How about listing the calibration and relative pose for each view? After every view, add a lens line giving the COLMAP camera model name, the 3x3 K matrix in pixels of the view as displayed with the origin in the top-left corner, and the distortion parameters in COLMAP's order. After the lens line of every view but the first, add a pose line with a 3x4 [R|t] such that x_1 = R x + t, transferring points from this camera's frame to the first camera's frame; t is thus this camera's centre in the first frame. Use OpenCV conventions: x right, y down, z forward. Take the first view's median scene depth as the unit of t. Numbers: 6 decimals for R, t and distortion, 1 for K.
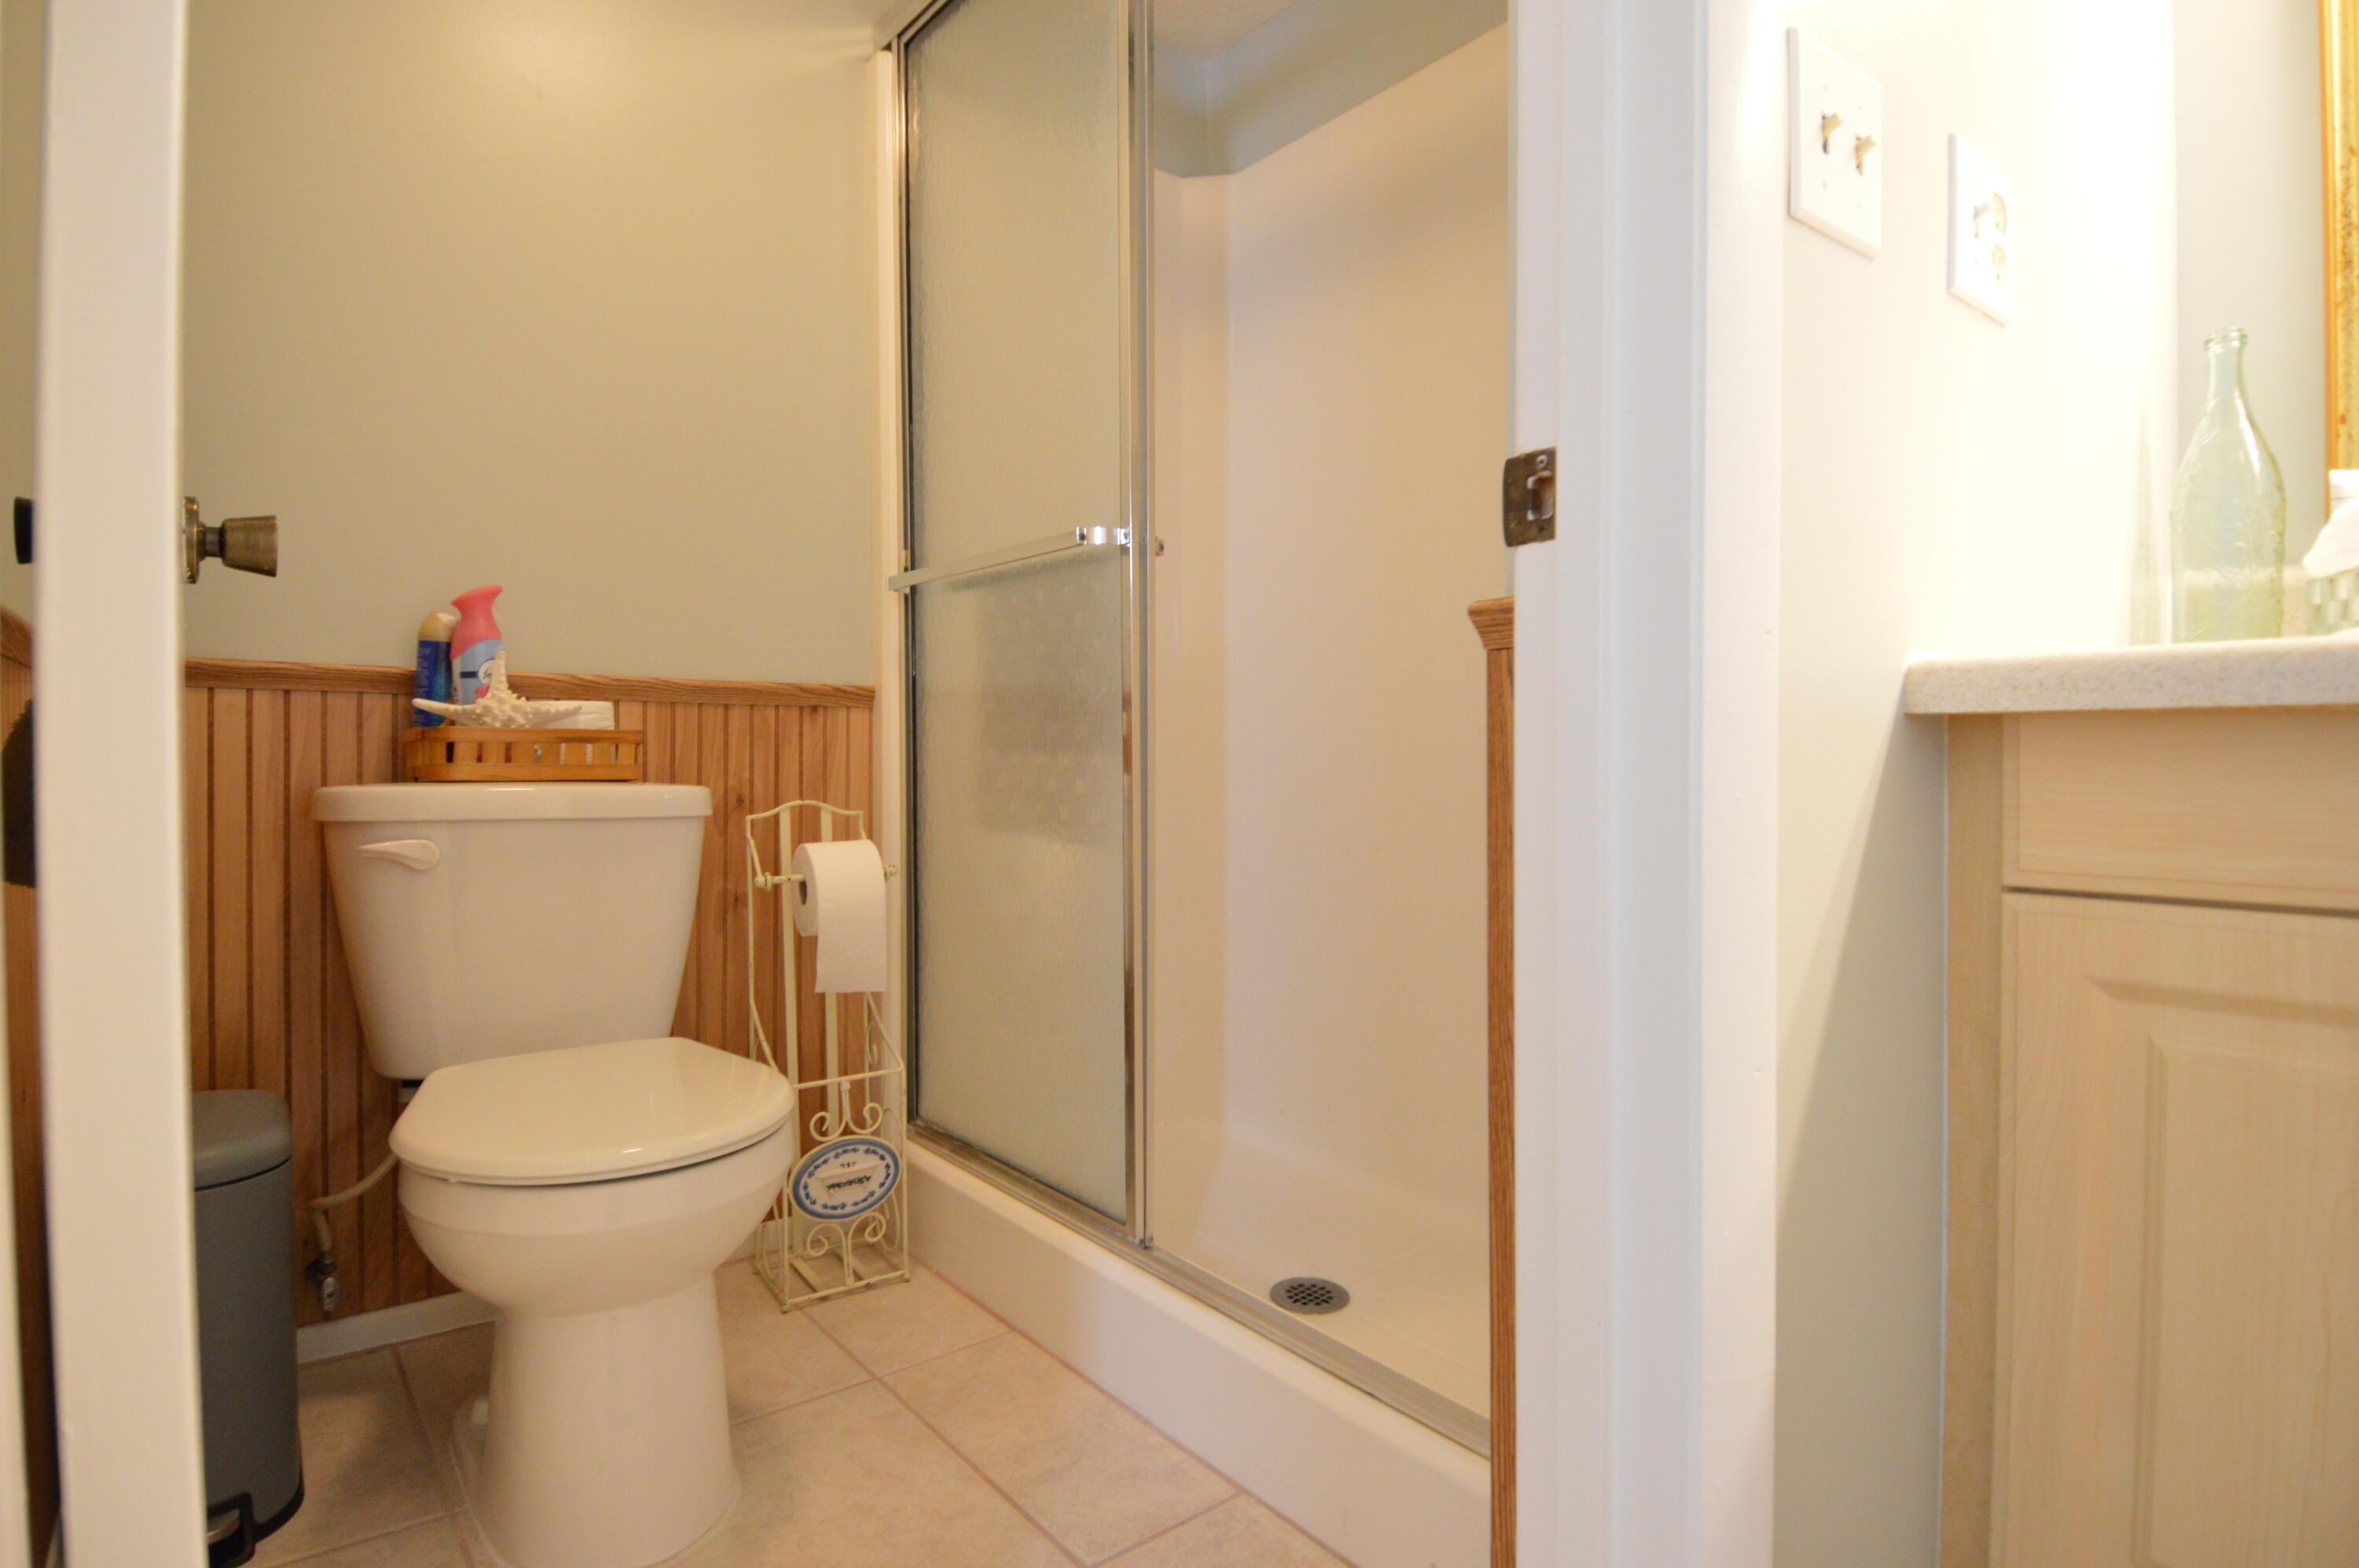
lens RADIAL K [[1206.8, 0, 1190.7], [0, 1206.8, 764.2], [0, 0, 1]] dist [0.034705, -0.042127]
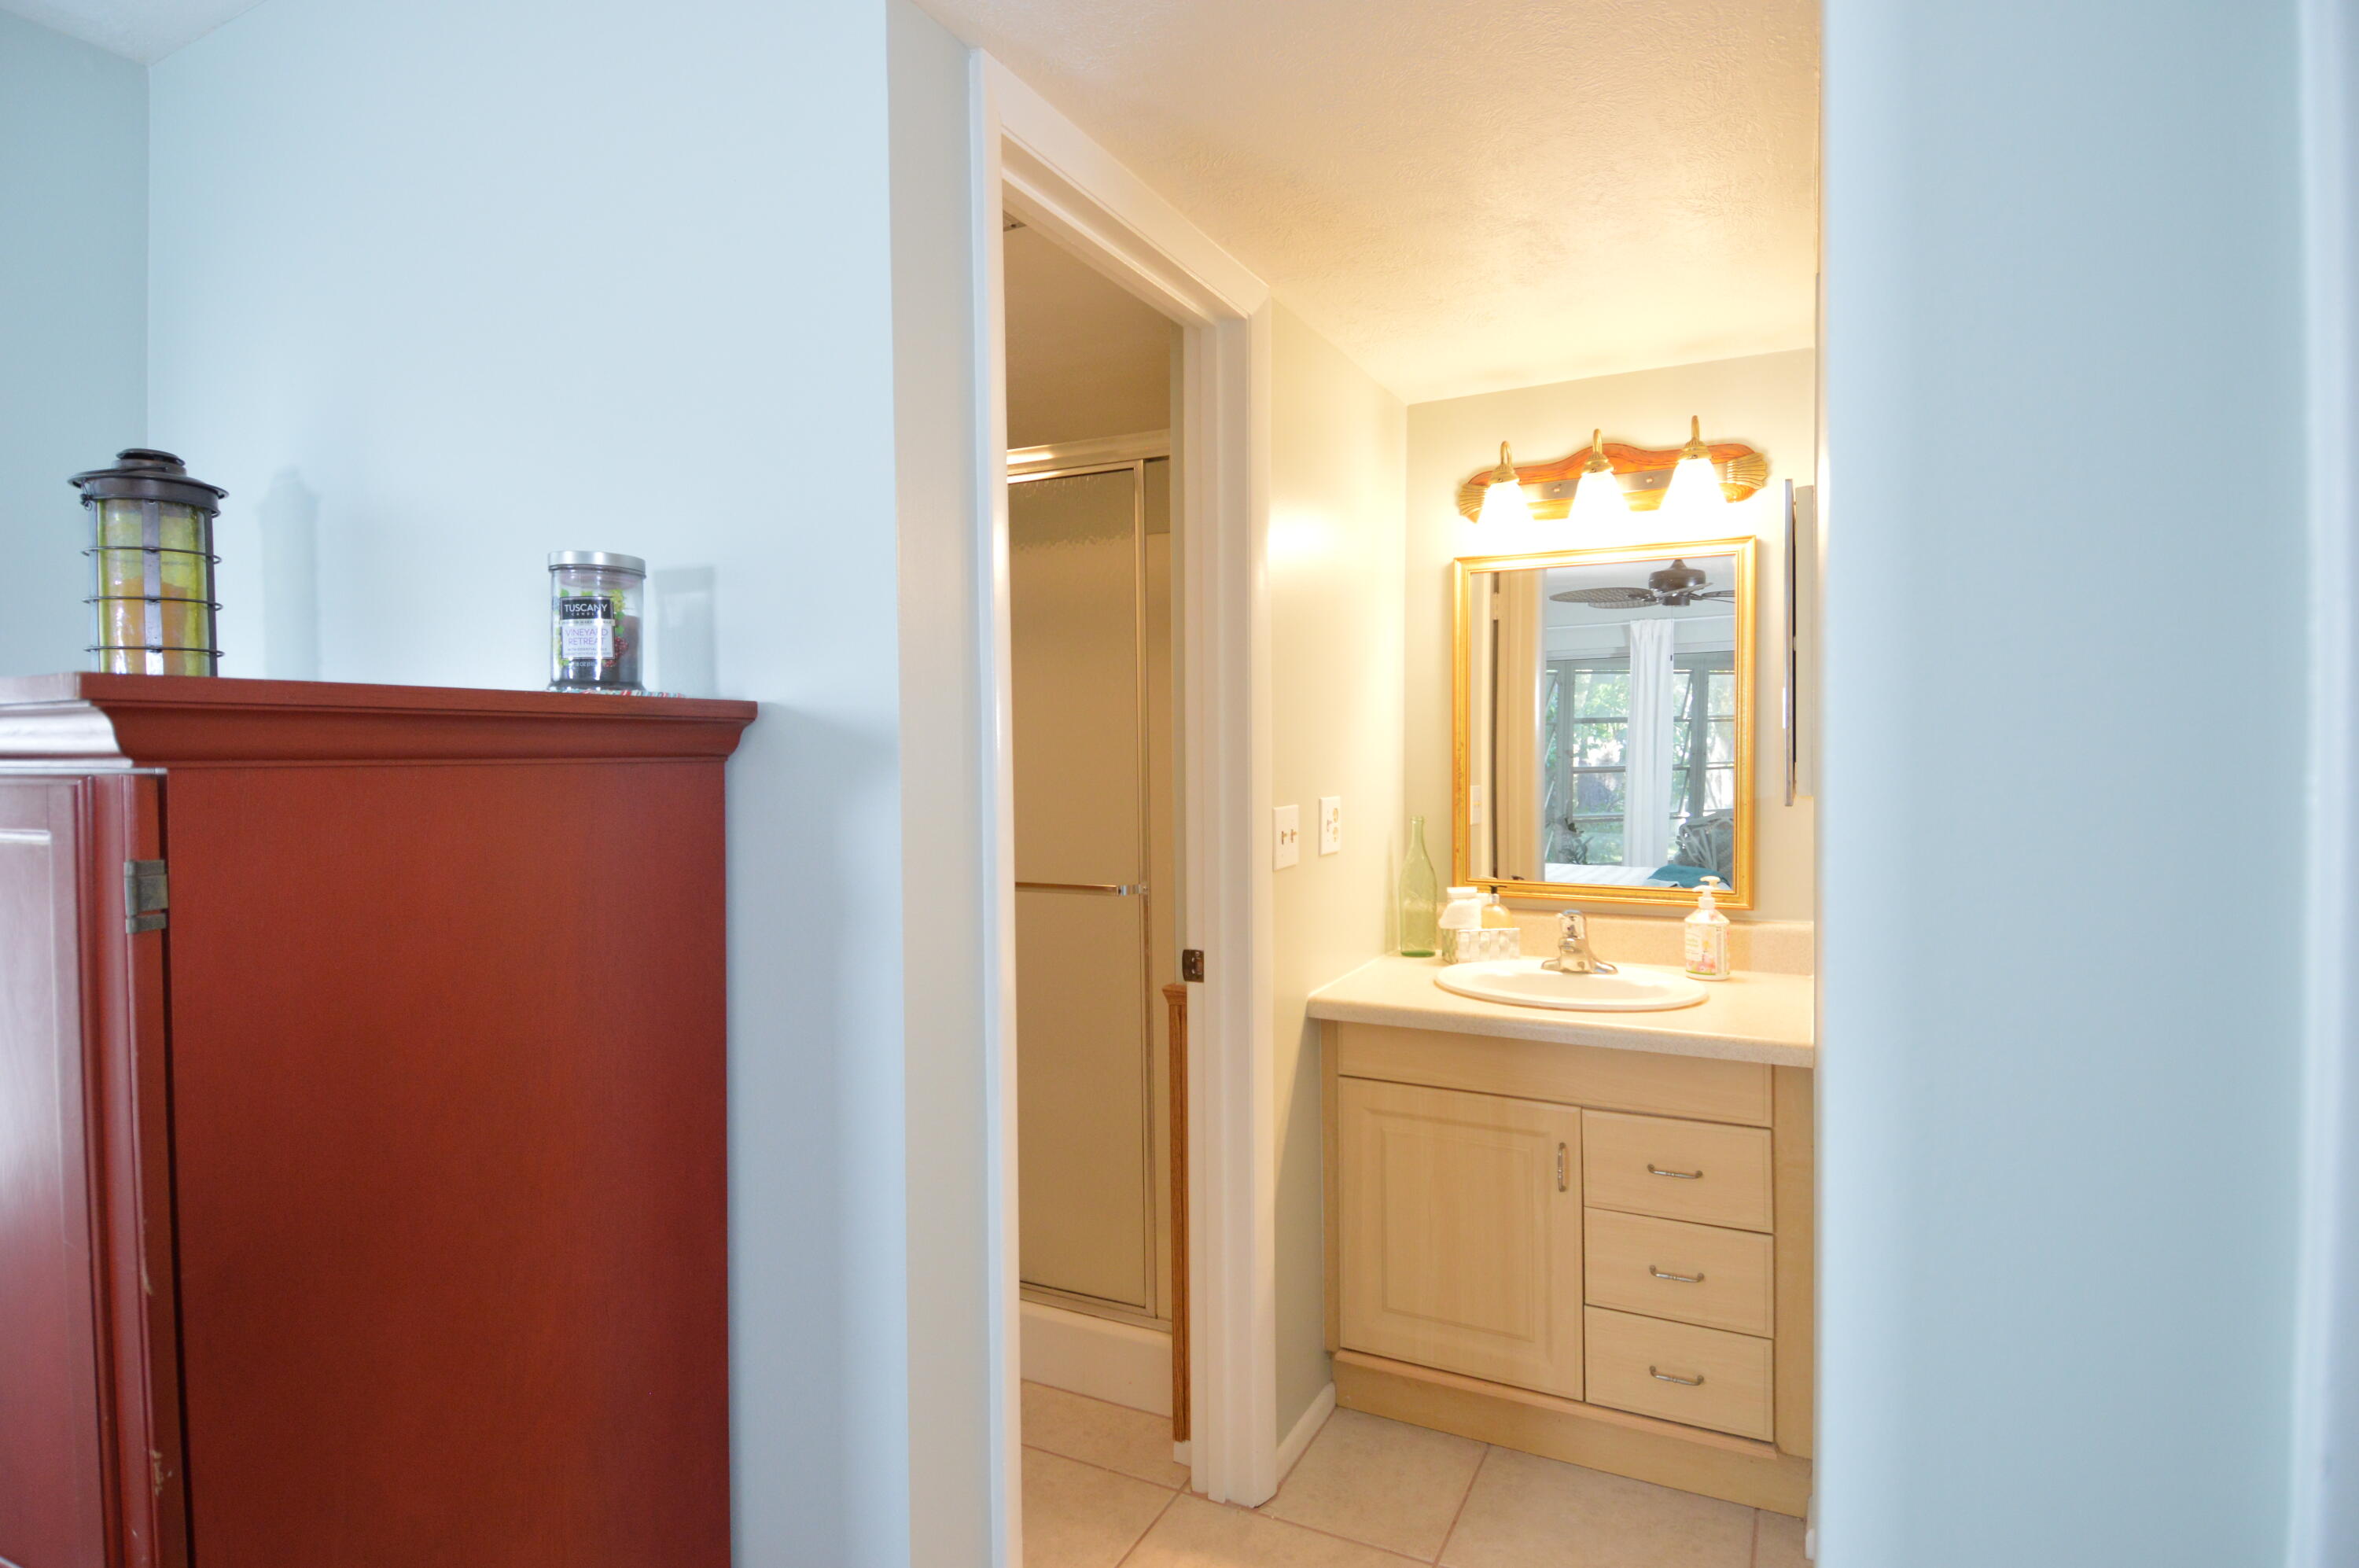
lens RADIAL K [[1206.8, 0, 1190.7], [0, 1206.8, 764.2], [0, 0, 1]] dist [0.034705, -0.042127]
pose [[0.898912, -0.013595, 0.437919, -0.894799], [0.011683, 0.999907, 0.007059, -0.671005], [-0.437974, -0.001230, 0.898987, -1.428539]]
